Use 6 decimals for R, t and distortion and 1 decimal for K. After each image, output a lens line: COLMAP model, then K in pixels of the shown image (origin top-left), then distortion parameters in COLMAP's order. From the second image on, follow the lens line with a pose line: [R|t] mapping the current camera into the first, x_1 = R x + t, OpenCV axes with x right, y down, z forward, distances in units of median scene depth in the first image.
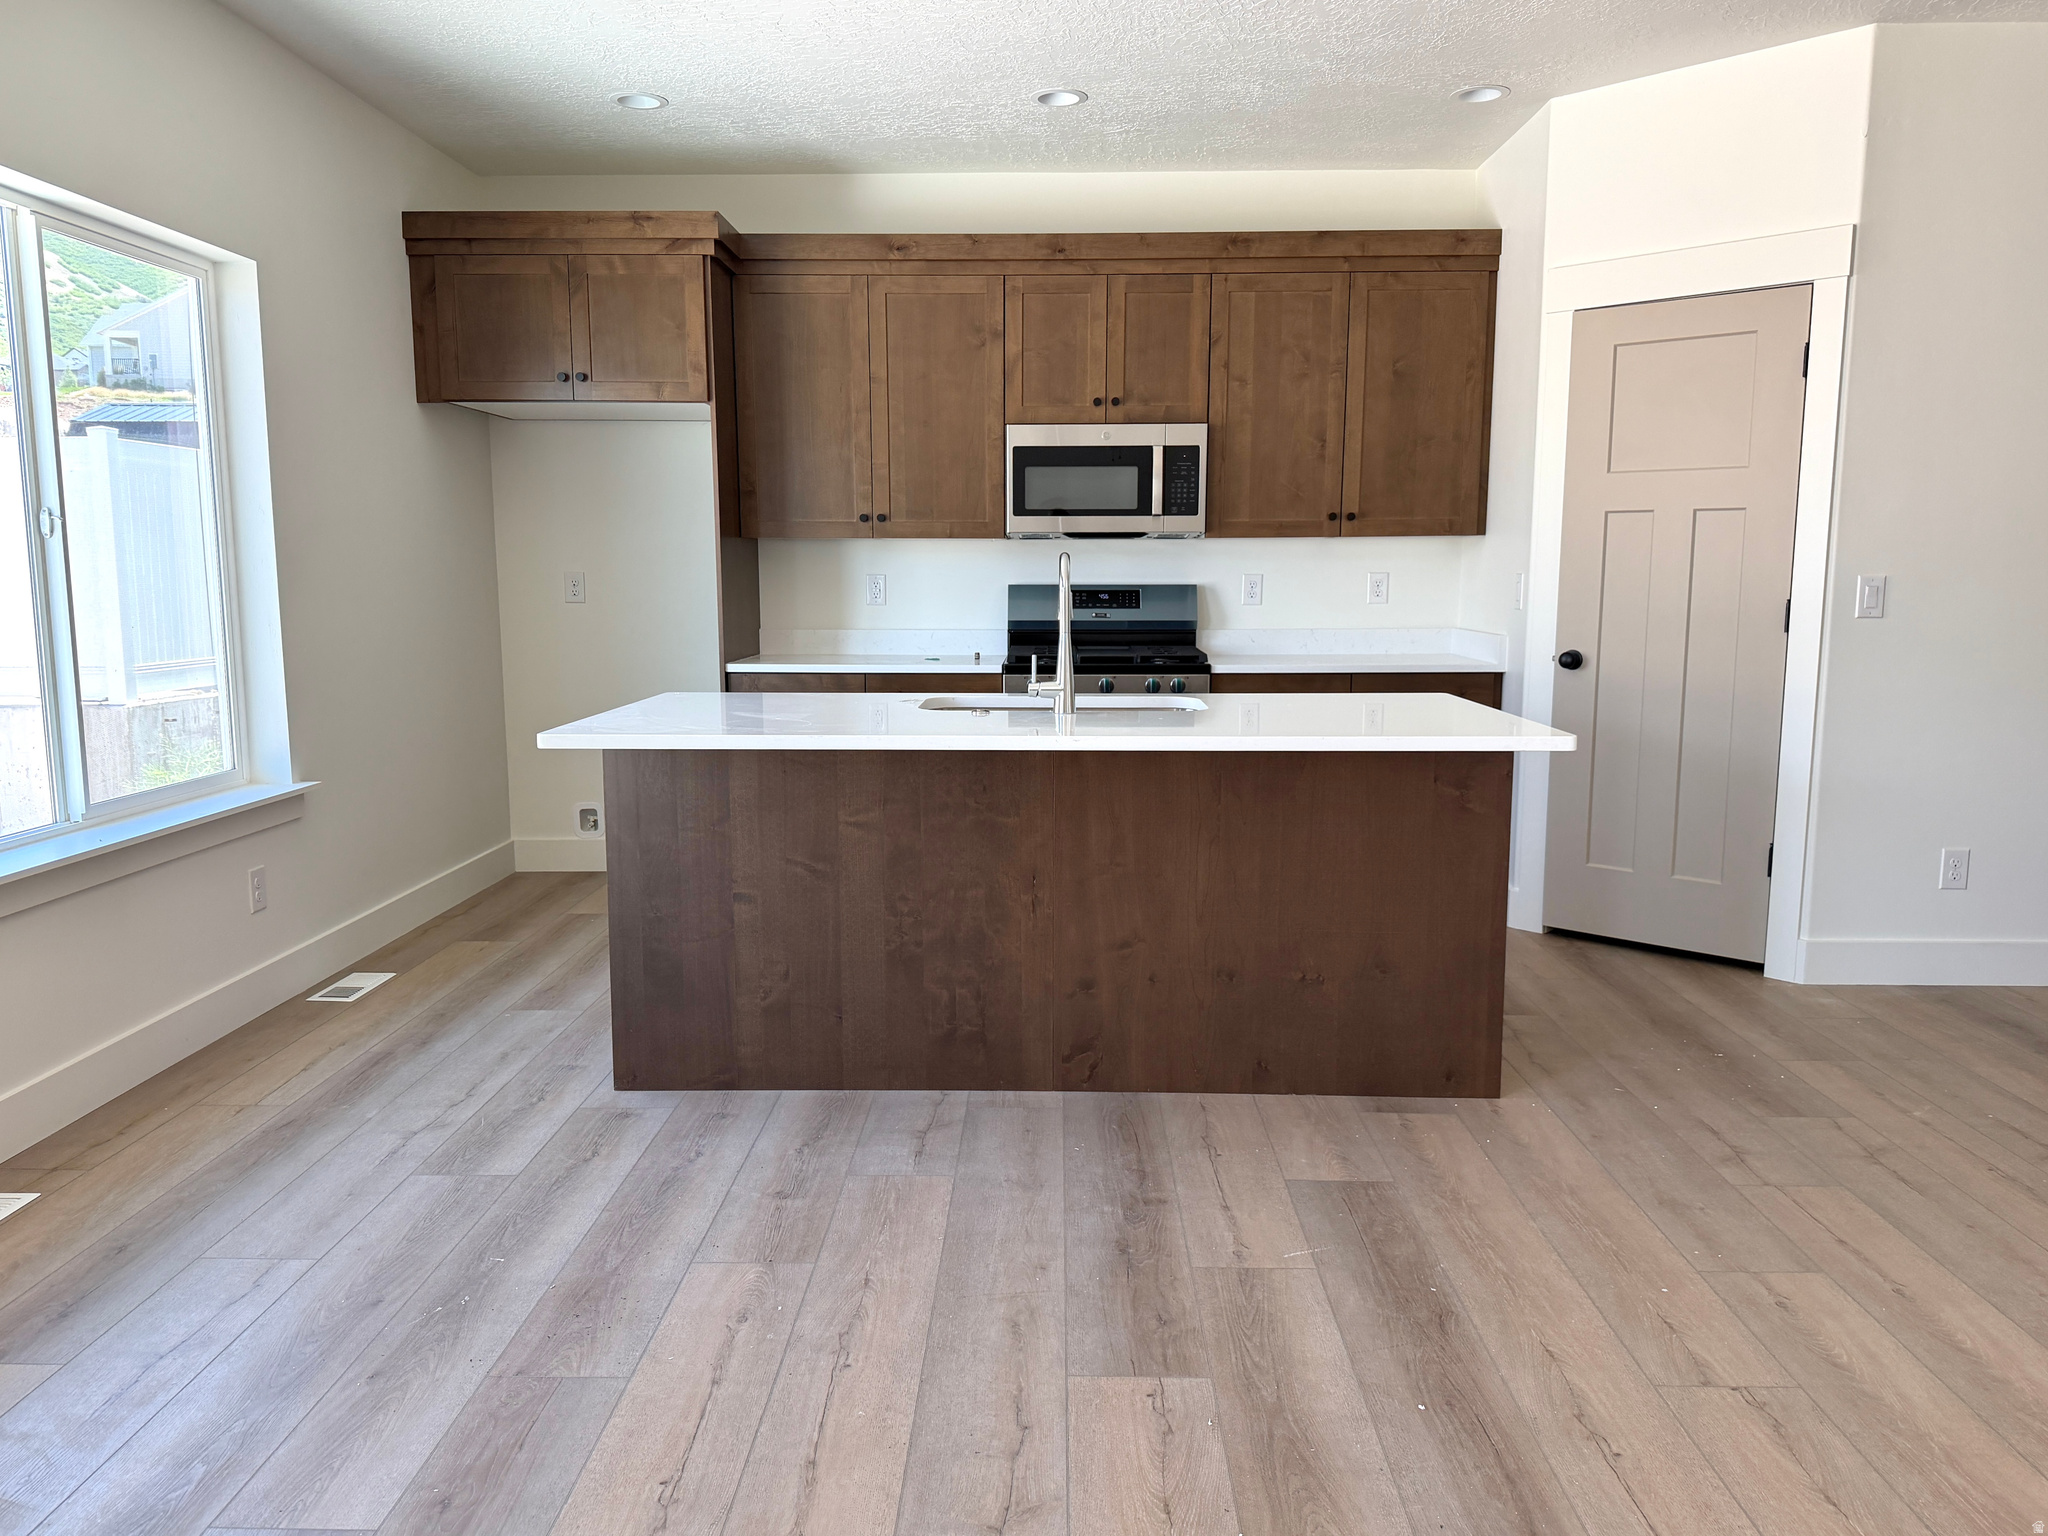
lens RADIAL K [[1444.3, 0, 1024.0], [0, 1444.3, 768.0], [0, 0, 1]] dist [0.073638, -0.104161]
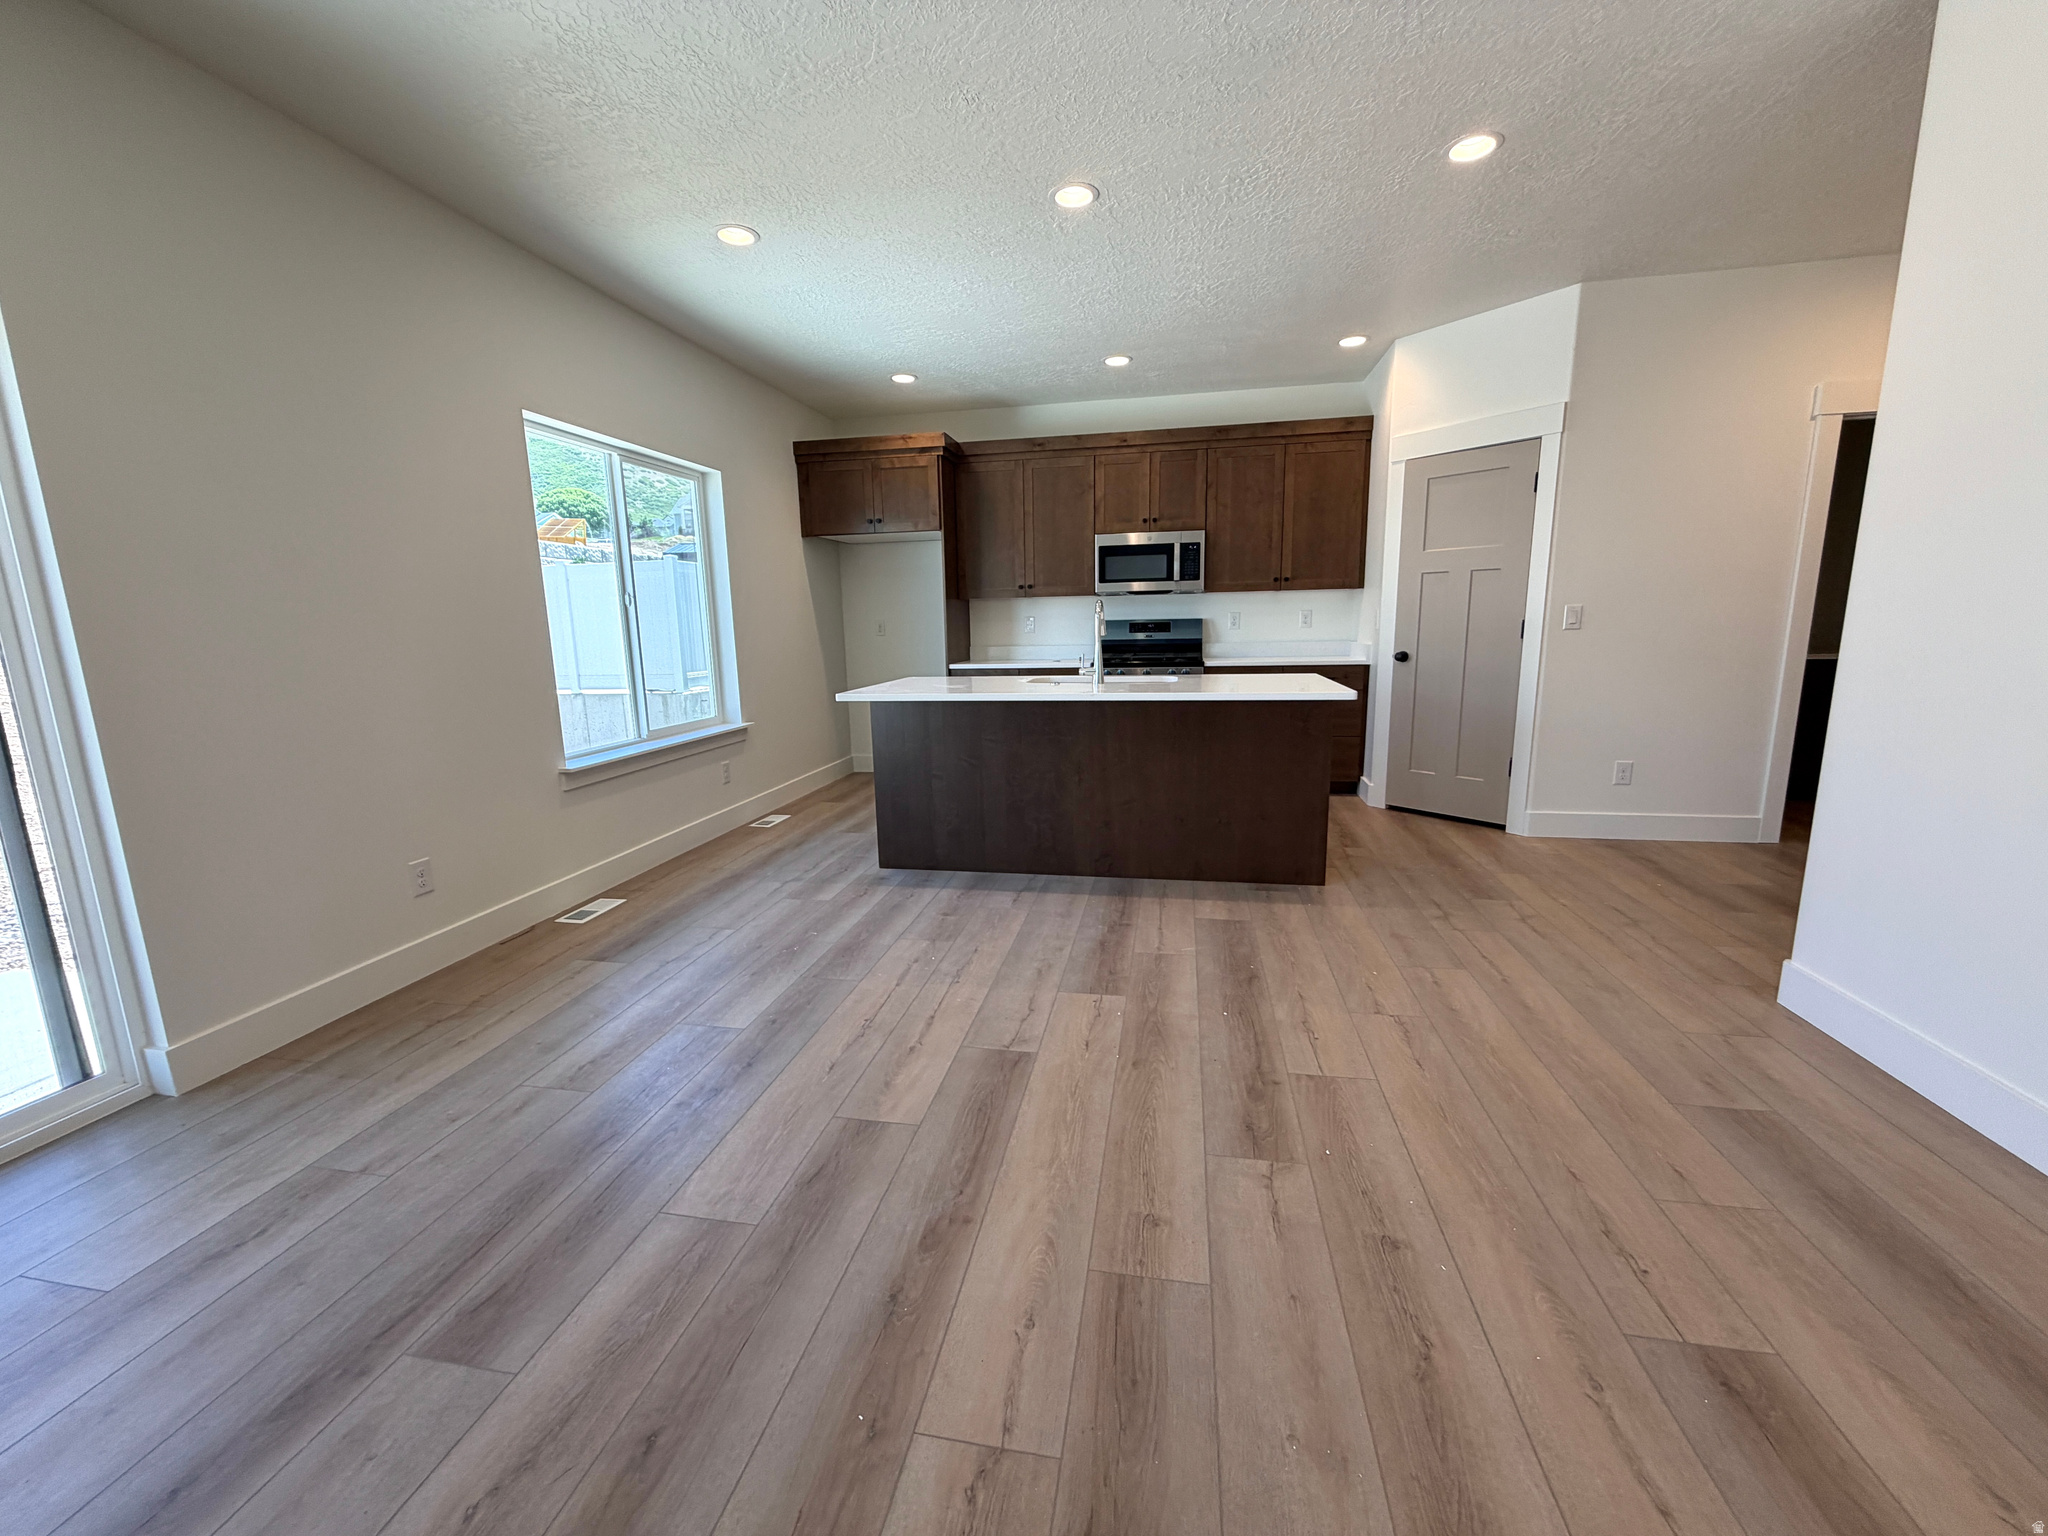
lens RADIAL K [[812.4, 0, 1024.0], [0, 812.4, 768.0], [0, 0, 1]] dist [-0.002210, -0.000160]
pose [[0.985728, 0.009230, -0.168090, 0.094452], [-0.001741, 0.999001, 0.044647, 0.021779], [0.168334, -0.043717, 0.984760, -0.081842]]
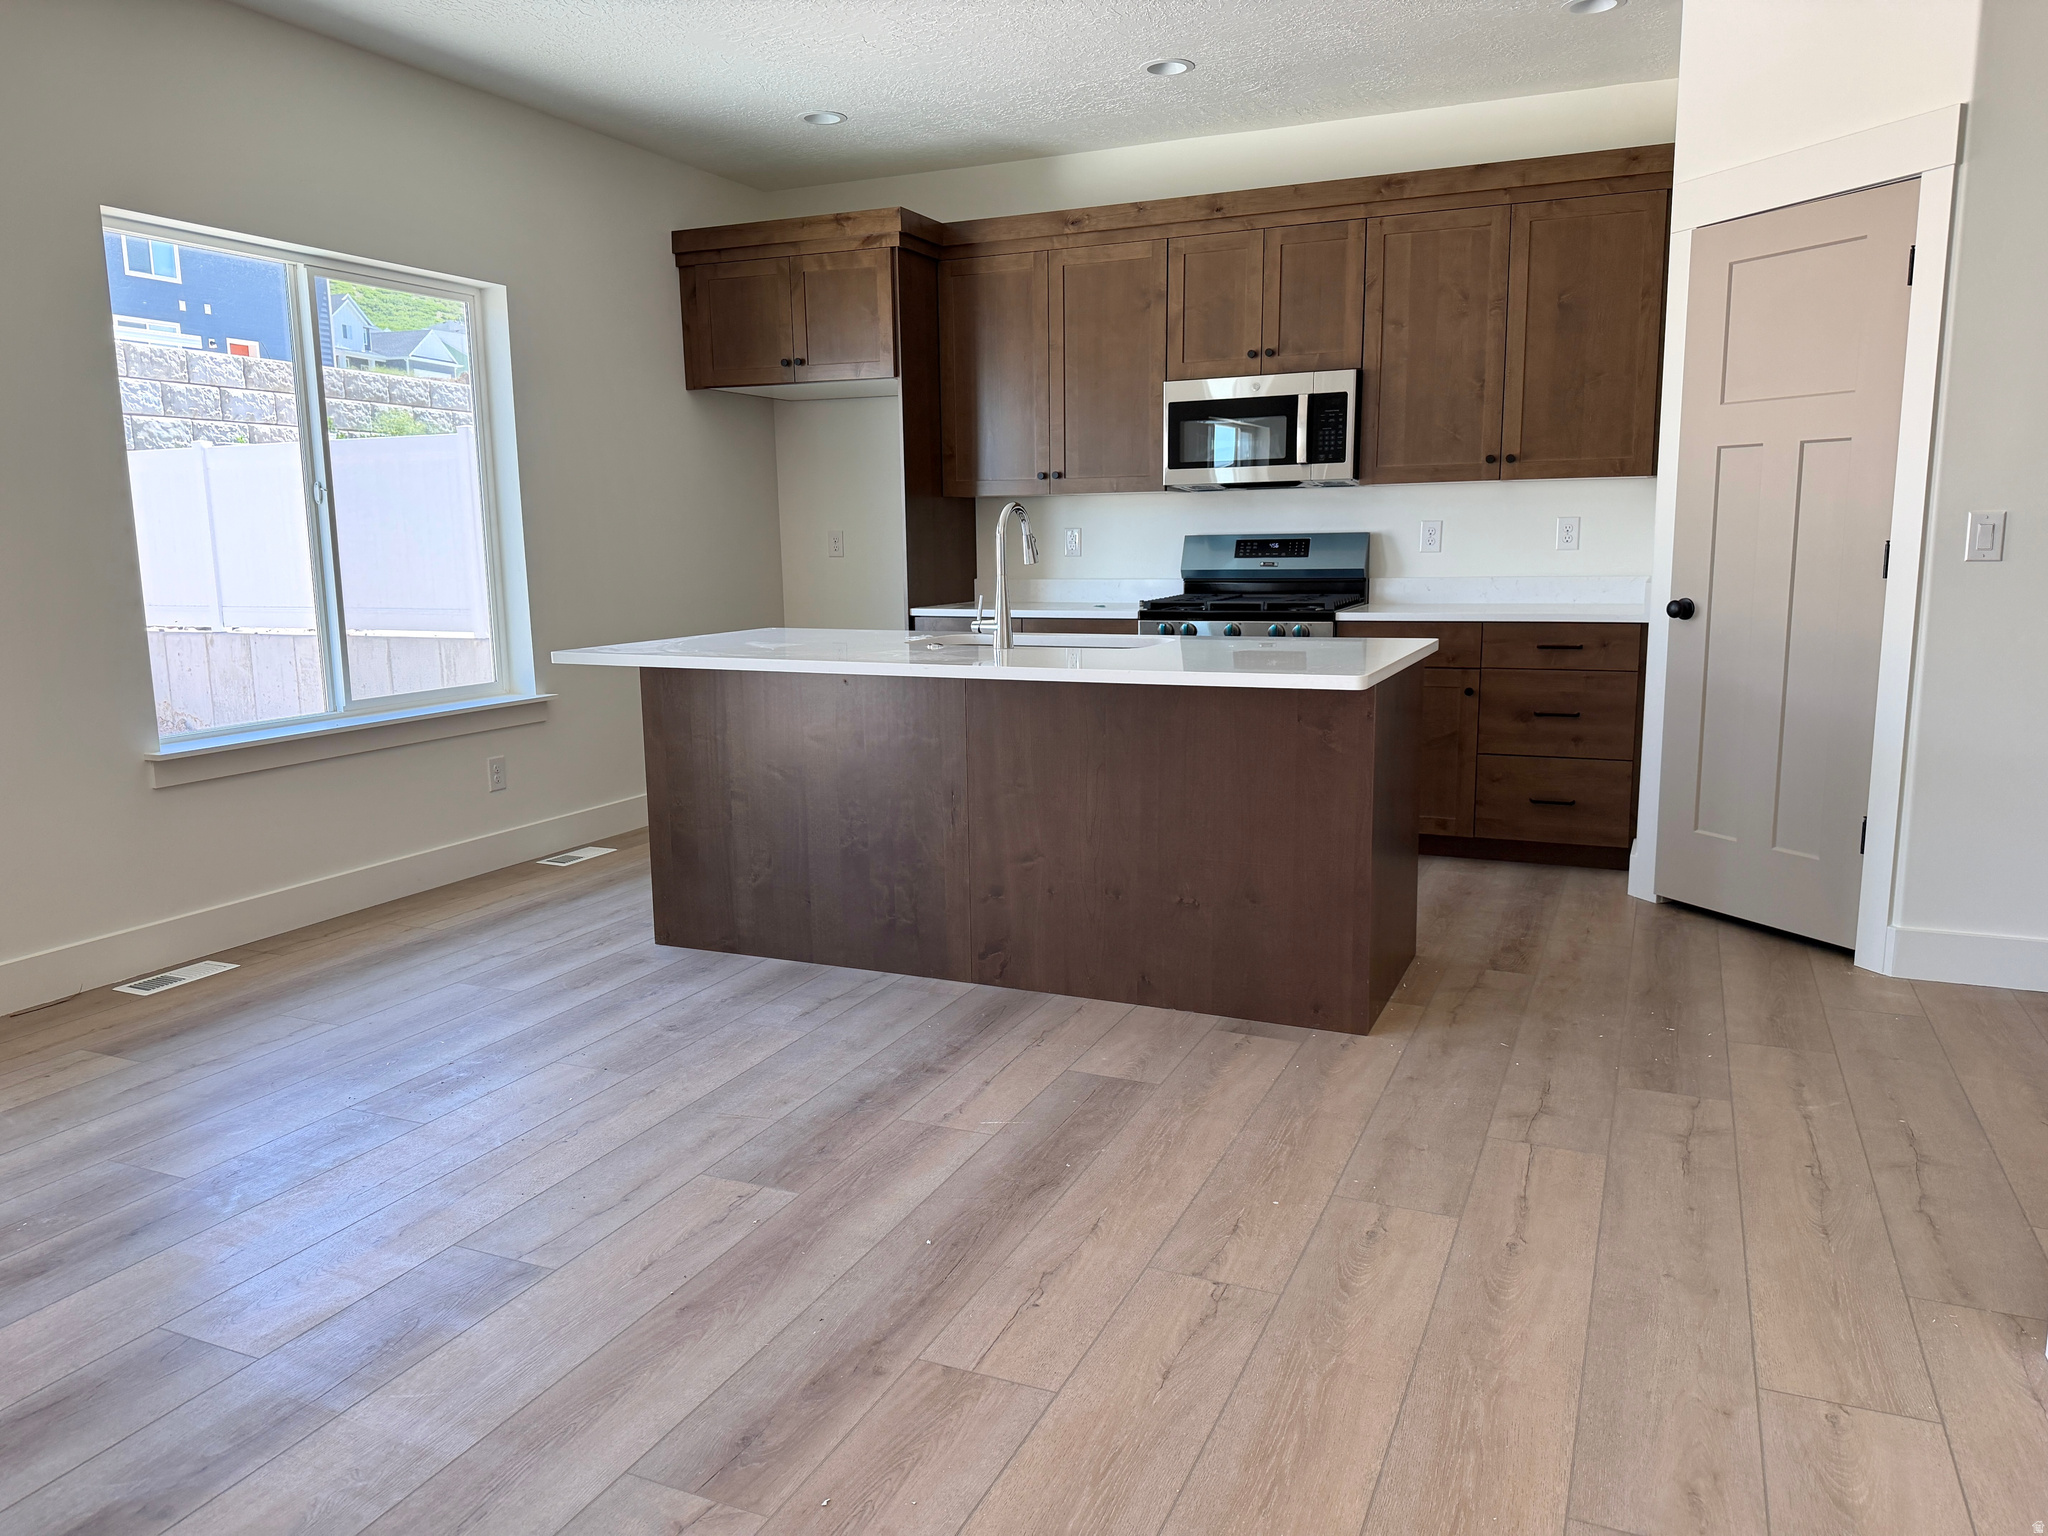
lens RADIAL K [[1426.5, 0, 1055.8], [0, 1426.5, 771.3], [0, 0, 1]] dist [0.080181, -0.109382]
pose [[0.924815, 0.052109, -0.376831, 0.401850], [-0.040230, 0.998416, 0.039332, 0.009751], [0.378284, -0.021215, 0.925447, -0.001918]]
